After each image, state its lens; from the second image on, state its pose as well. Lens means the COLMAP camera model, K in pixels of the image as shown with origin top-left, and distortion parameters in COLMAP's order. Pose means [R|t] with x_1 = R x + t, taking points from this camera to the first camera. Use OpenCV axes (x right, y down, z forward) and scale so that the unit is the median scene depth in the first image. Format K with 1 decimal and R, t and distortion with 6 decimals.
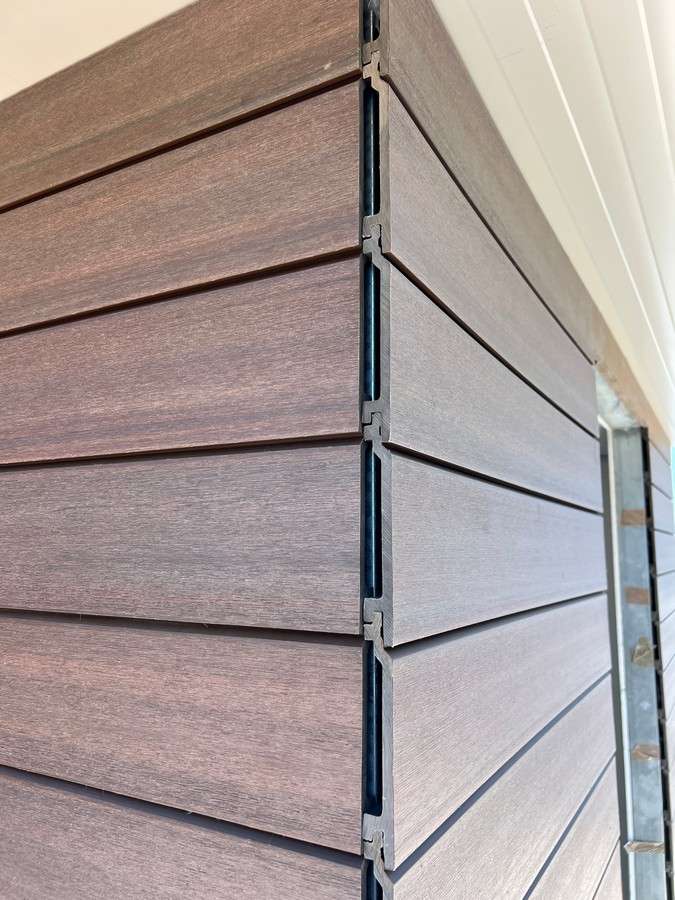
lens RADIAL K [[679.9, 0, 335.4], [0, 679.9, 443.5], [0, 0, 1]] dist [0.005351, -0.003057]
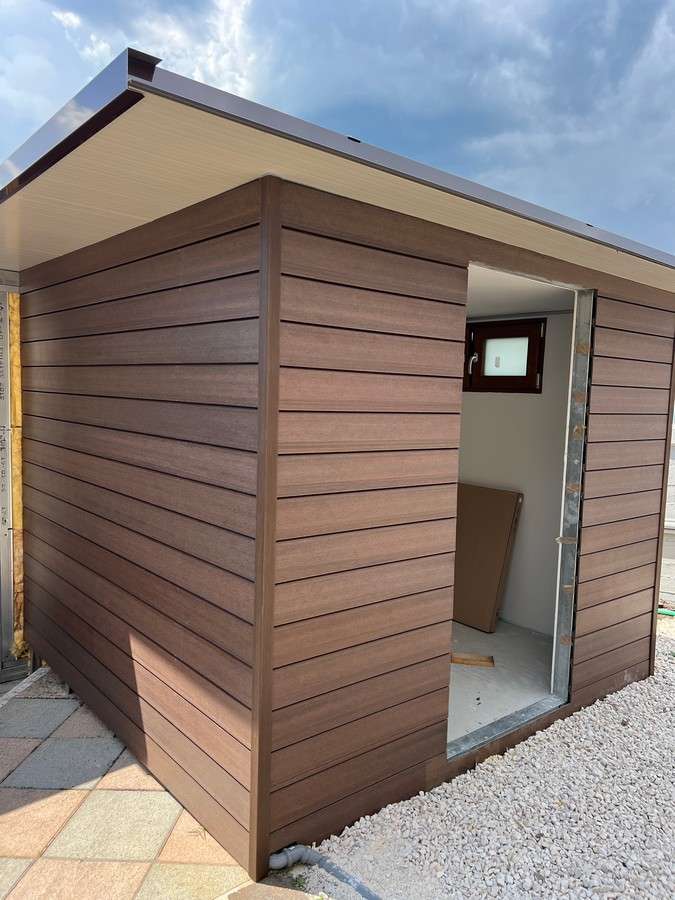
lens RADIAL K [[679.9, 0, 340.7], [0, 679.9, 451.8], [0, 0, 1]] dist [0.005351, -0.003057]
pose [[0.939676, 0.058775, -0.336978, 1.415141], [0.023816, 0.971496, 0.235858, -0.131636], [0.341235, -0.229656, 0.911492, -2.099533]]
